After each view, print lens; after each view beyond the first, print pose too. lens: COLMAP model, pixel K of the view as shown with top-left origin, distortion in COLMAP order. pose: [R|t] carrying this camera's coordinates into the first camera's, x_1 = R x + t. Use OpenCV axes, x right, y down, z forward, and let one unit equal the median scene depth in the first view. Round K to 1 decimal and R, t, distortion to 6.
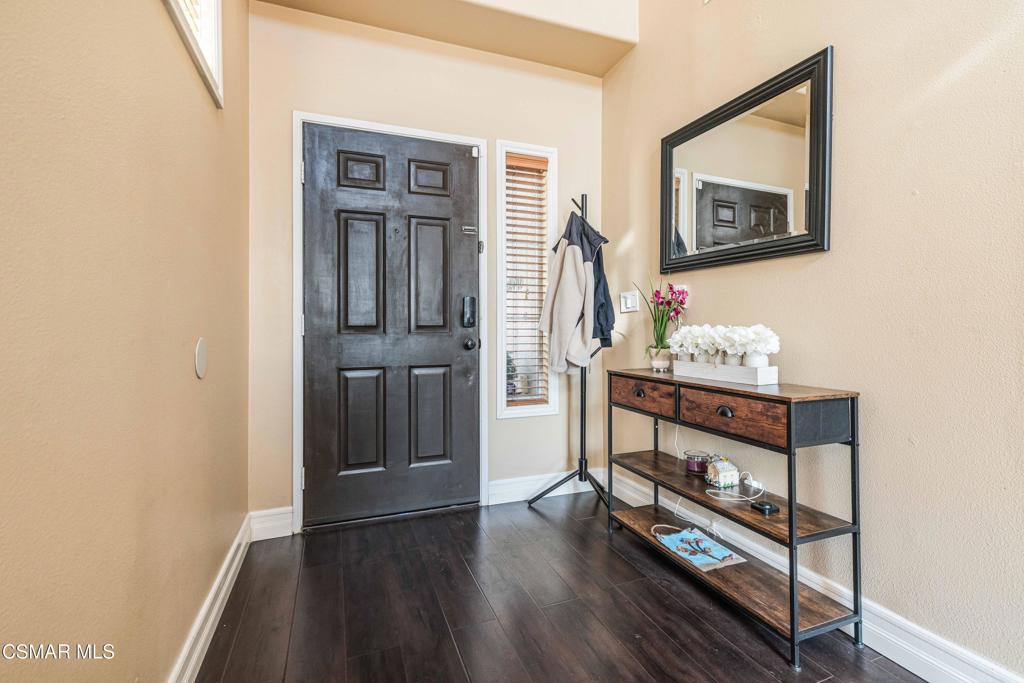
lens RADIAL K [[470.6, 0, 514.7], [0, 470.6, 344.7], [0, 0, 1]] dist [-0.000527, 0.000967]
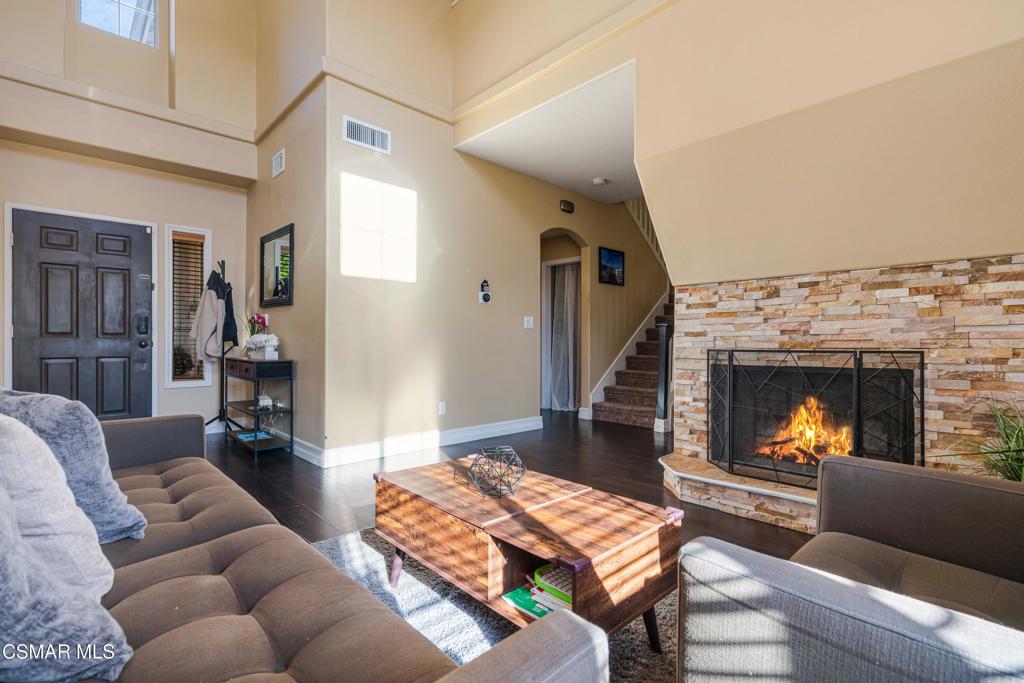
lens RADIAL K [[470.6, 0, 514.7], [0, 470.6, 344.7], [0, 0, 1]] dist [-0.000527, 0.000967]
pose [[0.921655, -0.000911, 0.388009, 0.500793], [0.006525, 0.999892, -0.013152, 0.034610], [-0.387955, 0.014653, 0.921562, -1.127749]]
